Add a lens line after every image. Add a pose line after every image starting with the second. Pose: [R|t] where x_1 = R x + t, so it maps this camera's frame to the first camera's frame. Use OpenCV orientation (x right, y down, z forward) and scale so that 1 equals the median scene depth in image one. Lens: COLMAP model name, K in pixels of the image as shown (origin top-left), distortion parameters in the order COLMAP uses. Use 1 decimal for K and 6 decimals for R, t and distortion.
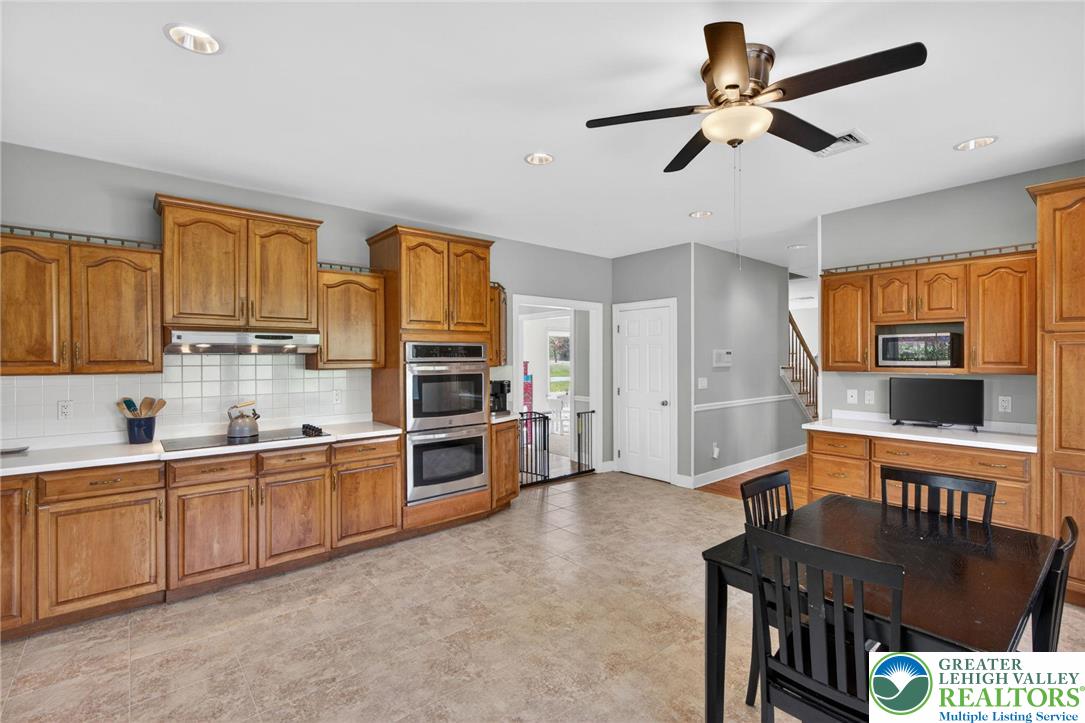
lens RADIAL K [[491.7, 0, 544.6], [0, 491.7, 361.4], [0, 0, 1]] dist [-0.002498, 0.001045]
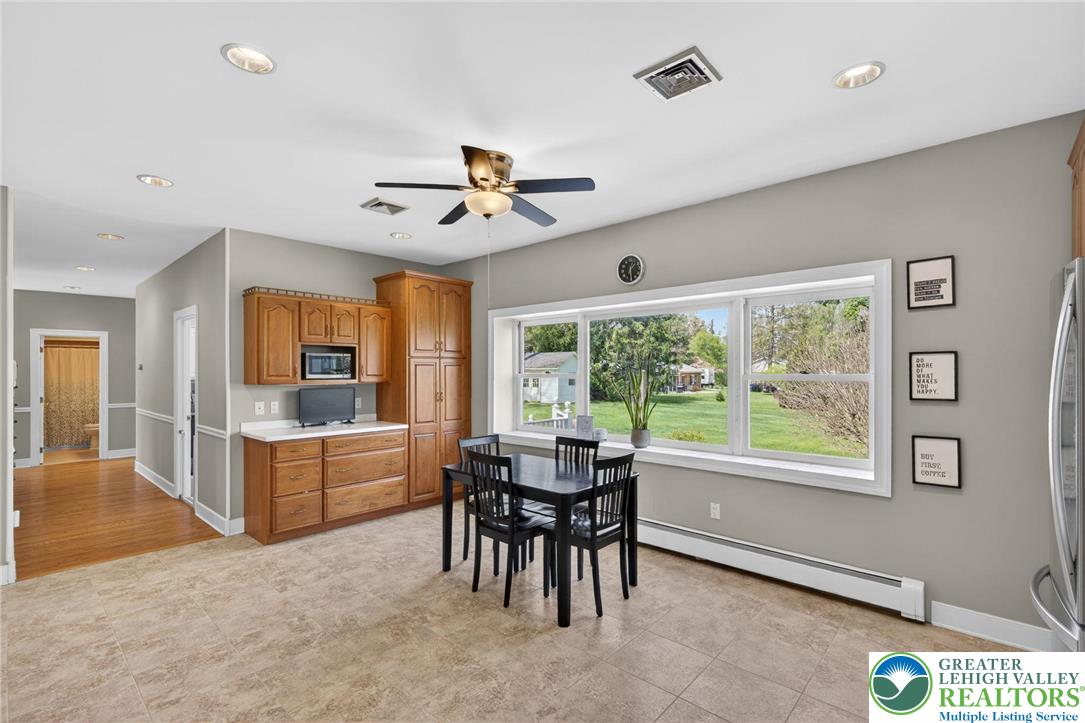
lens RADIAL K [[491.7, 0, 544.2], [0, 491.7, 367.4], [0, 0, 1]] dist [-0.002498, 0.001045]
pose [[-0.138643, 0.017179, 0.990193, -0.566693], [0.008703, 0.999832, -0.016128, 0.005708], [-0.990304, 0.006381, -0.138770, 0.581174]]
